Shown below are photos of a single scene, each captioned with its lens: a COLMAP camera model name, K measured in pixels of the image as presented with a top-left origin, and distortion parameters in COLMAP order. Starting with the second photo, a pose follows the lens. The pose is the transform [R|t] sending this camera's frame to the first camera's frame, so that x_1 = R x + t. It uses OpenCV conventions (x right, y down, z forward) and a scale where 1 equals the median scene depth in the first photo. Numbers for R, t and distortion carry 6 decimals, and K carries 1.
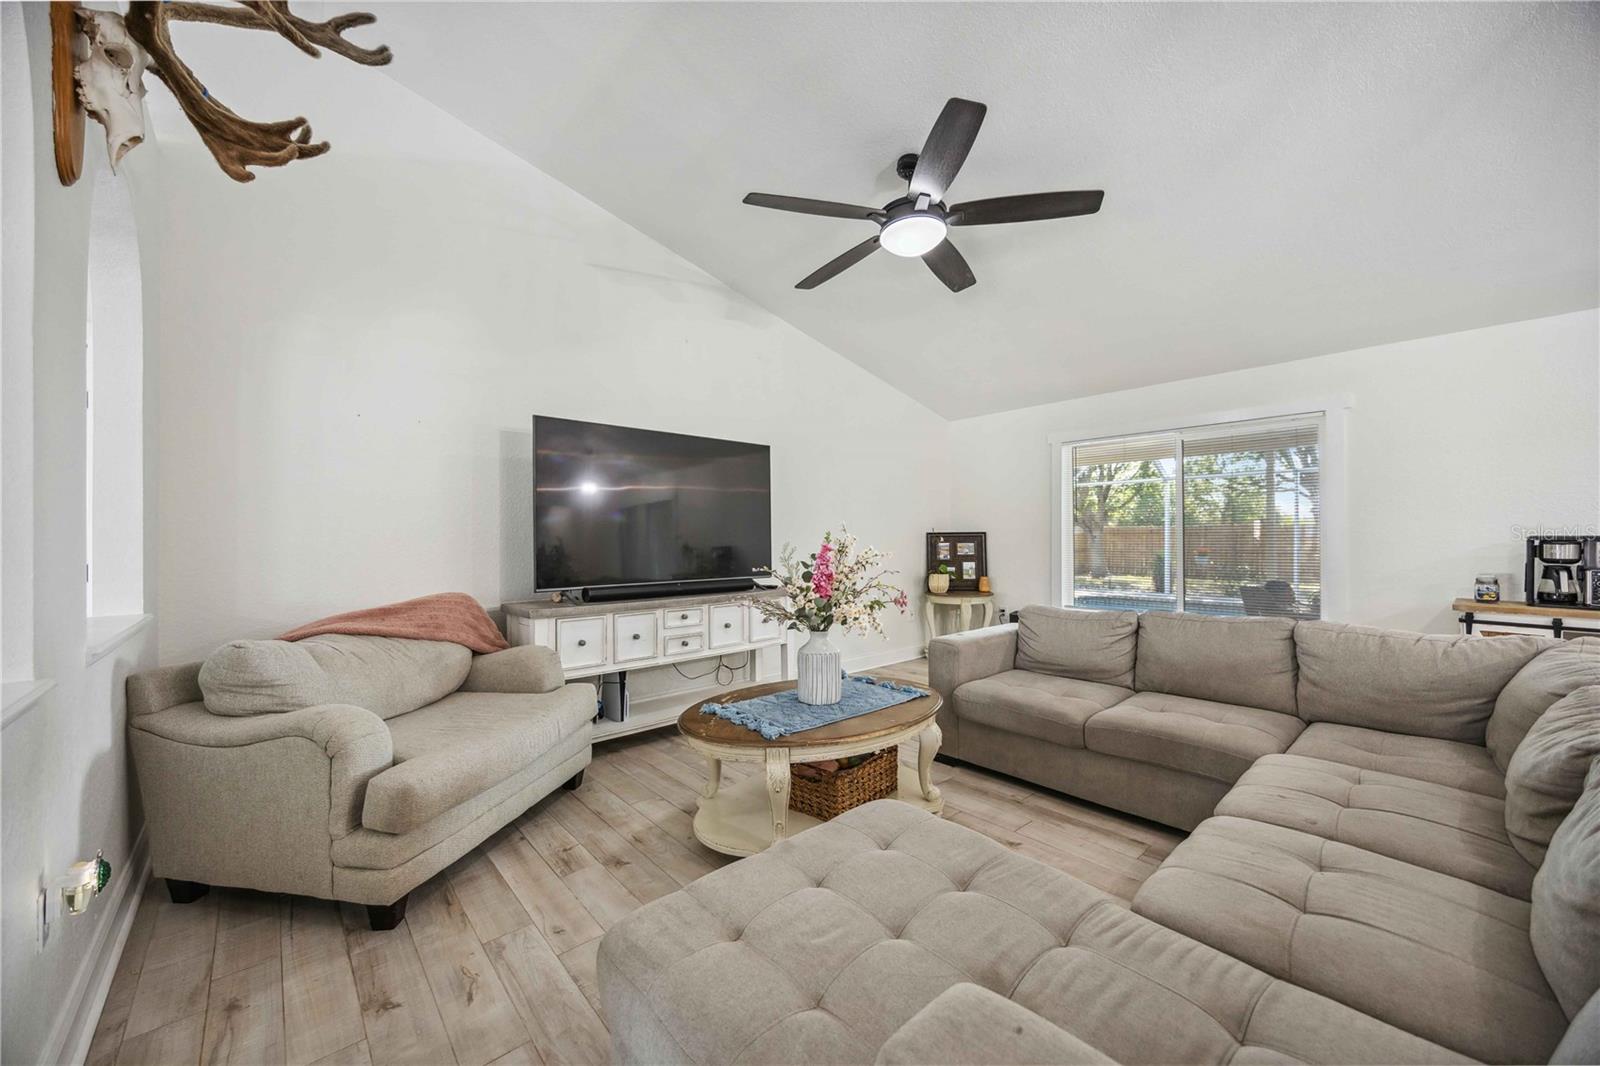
lens RADIAL K [[611.0, 0, 799.6], [0, 611.0, 539.4], [0, 0, 1]] dist [-0.002257, 0.000352]
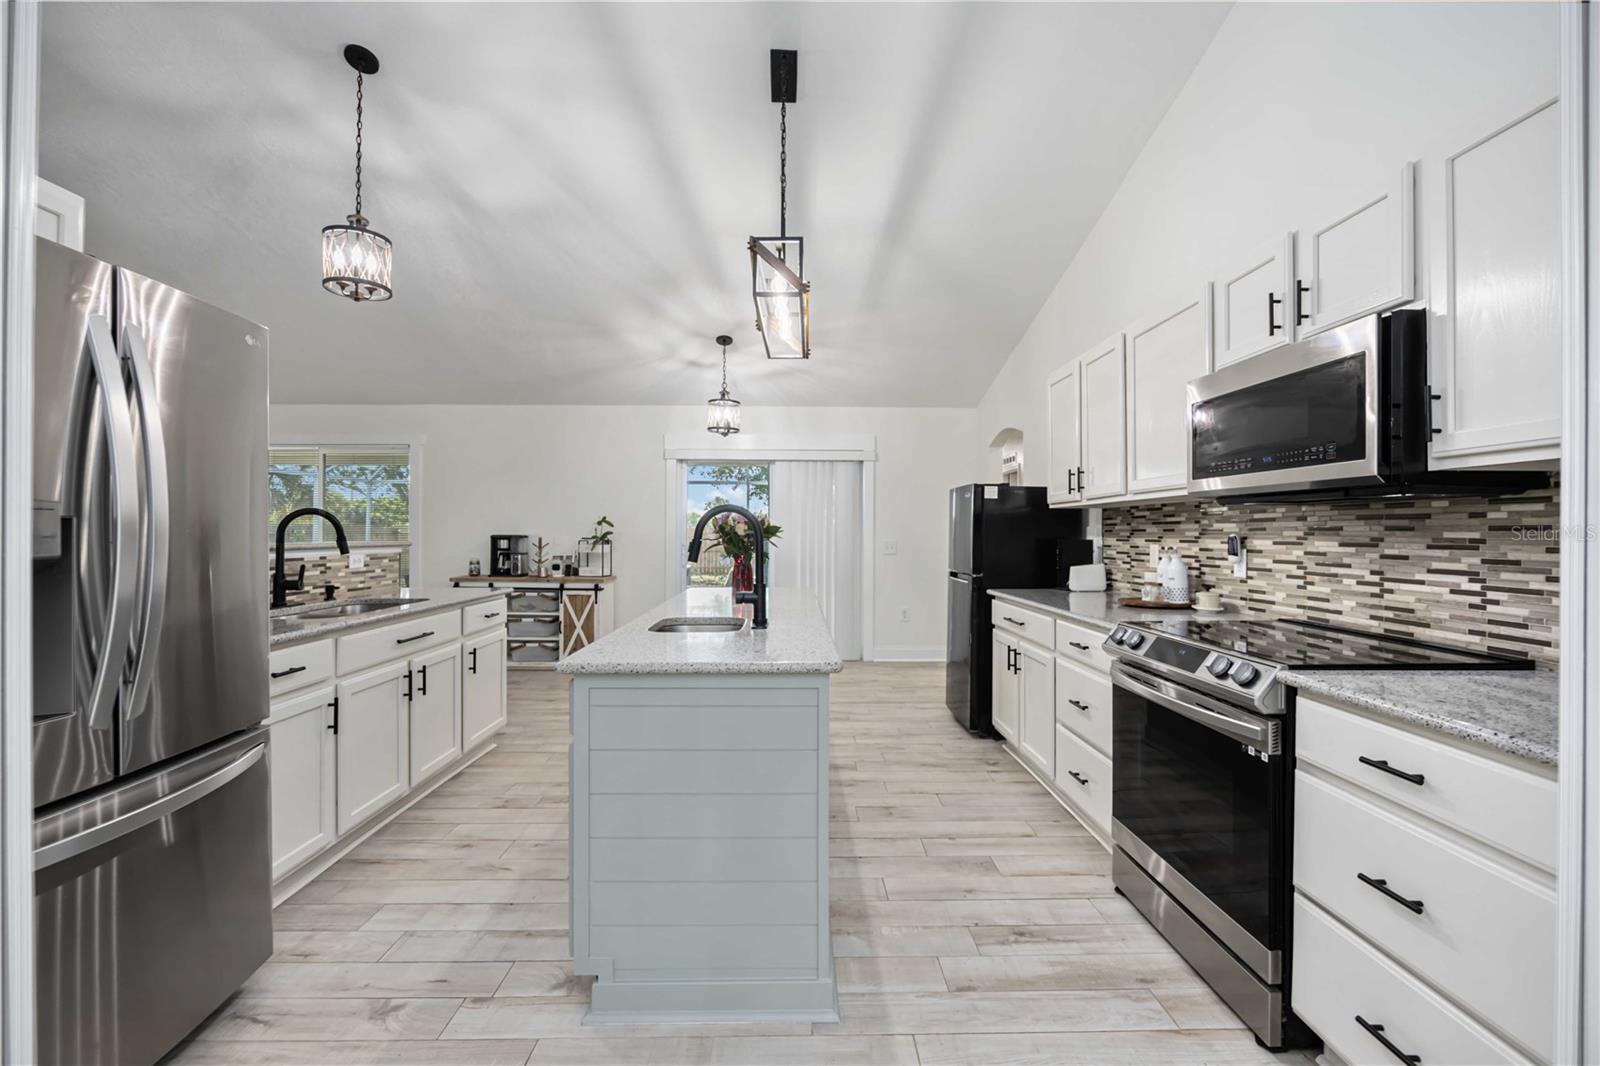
lens RADIAL K [[672.9, 0, 803.2], [0, 672.9, 530.7], [0, 0, 1]] dist [-0.011099, -0.000005]
pose [[0.639035, 0.011395, 0.769093, 0.321762], [-0.000009, 0.999890, -0.014807, 0.010399], [-0.769177, 0.009455, 0.638965, -0.816791]]
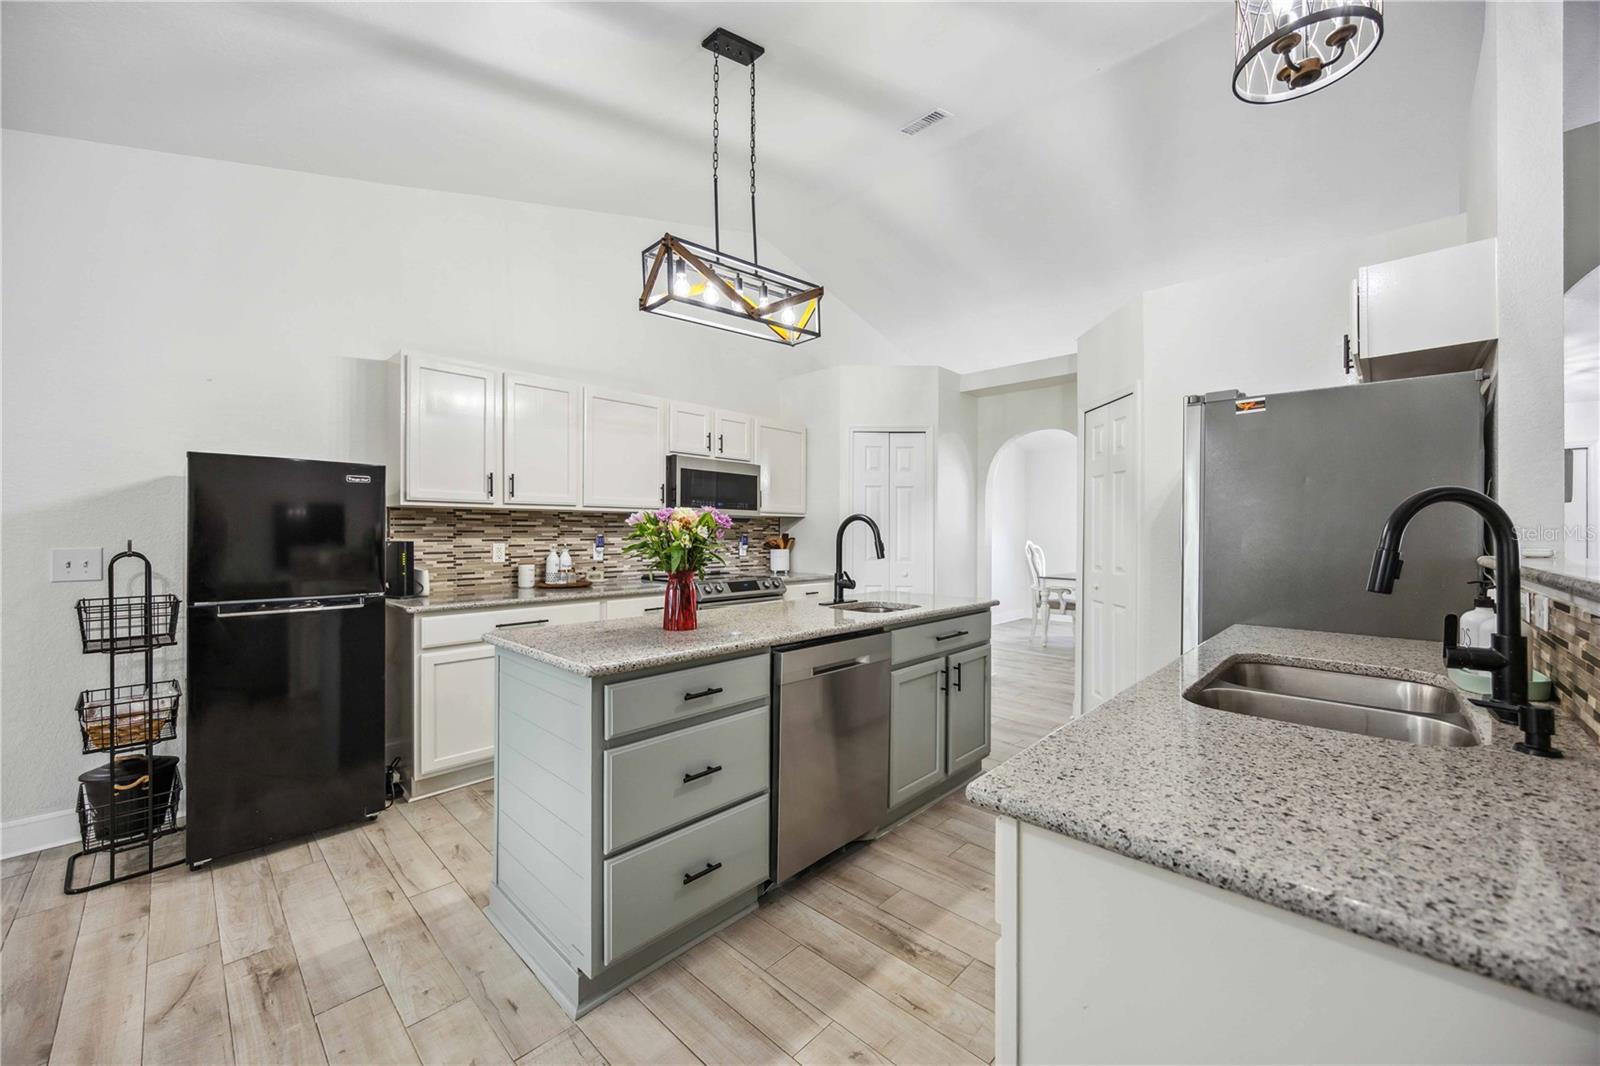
lens RADIAL K [[601.5, 0, 800.2], [0, 601.5, 540.4], [0, 0, 1]] dist [-0.017449, 0.000030]
pose [[-0.994792, 0.006344, -0.101726, 0.962950], [0.004275, 0.999780, 0.020542, -0.007758], [0.101834, 0.020000, -0.994600, 0.478691]]
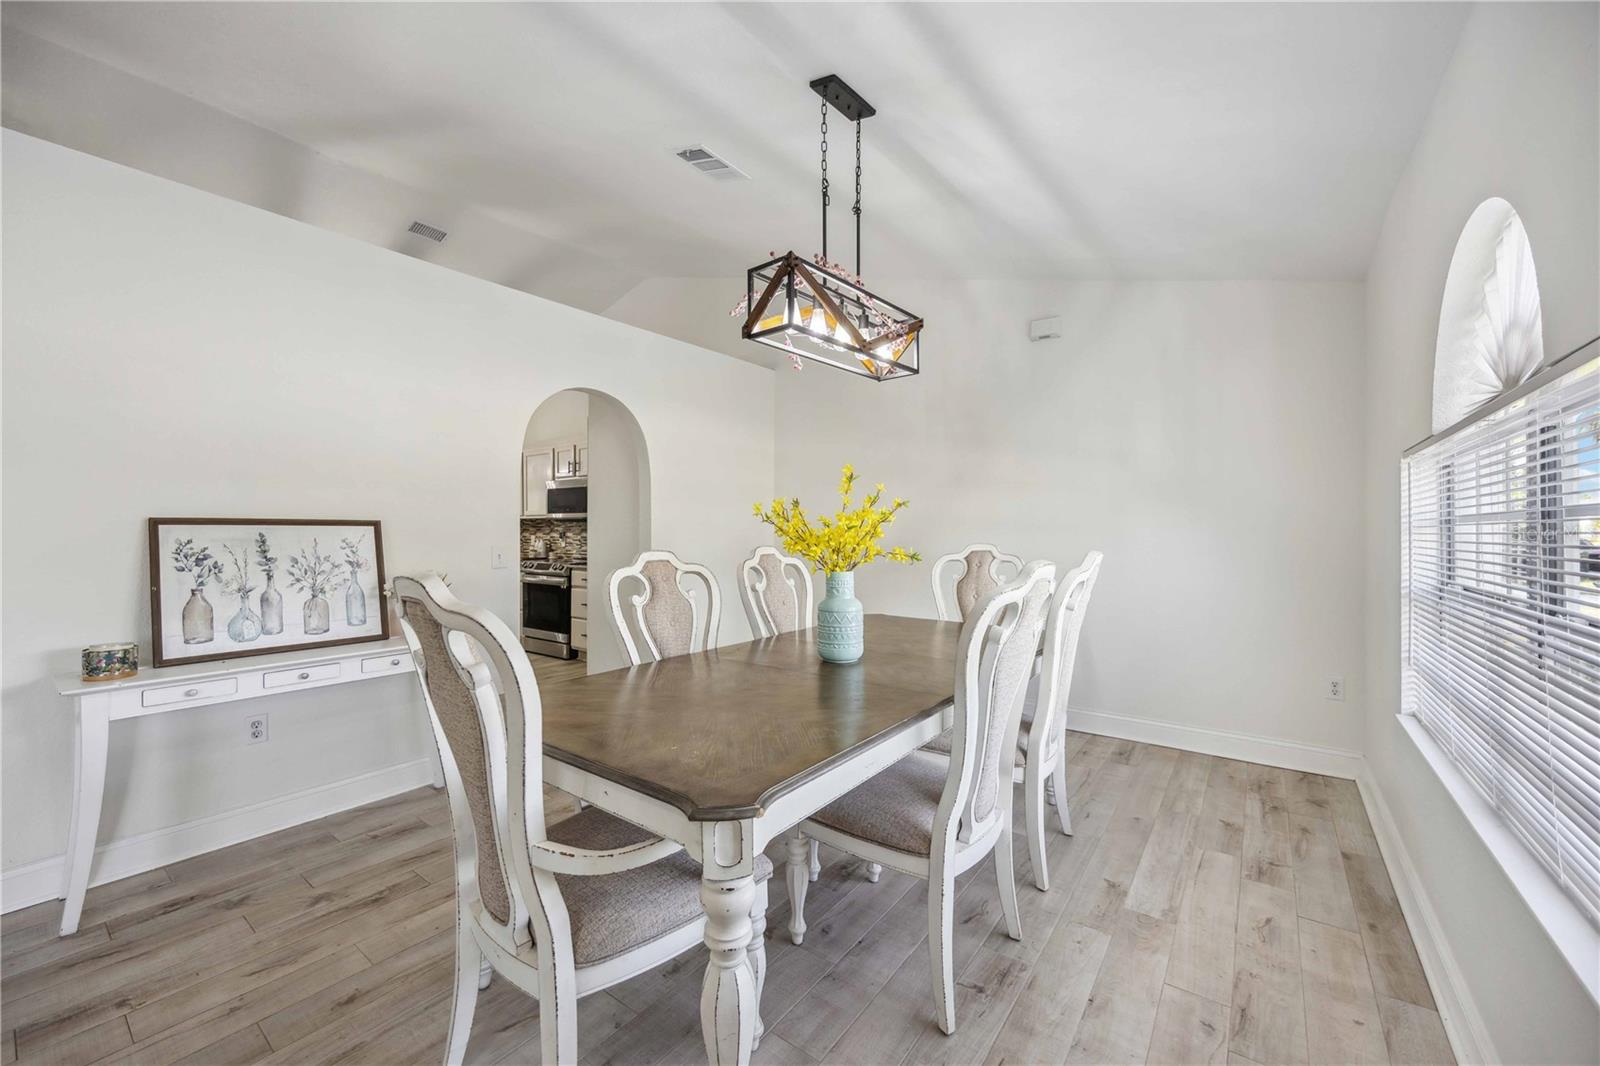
lens RADIAL K [[622.2, 0, 798.0], [0, 622.2, 528.1], [0, 0, 1]] dist [-0.001805, -0.000164]
pose [[-0.215735, 0.009634, 0.976404, -0.930171], [0.012302, 0.999899, -0.007148, 0.016724], [-0.976374, 0.010469, -0.215832, -1.024055]]
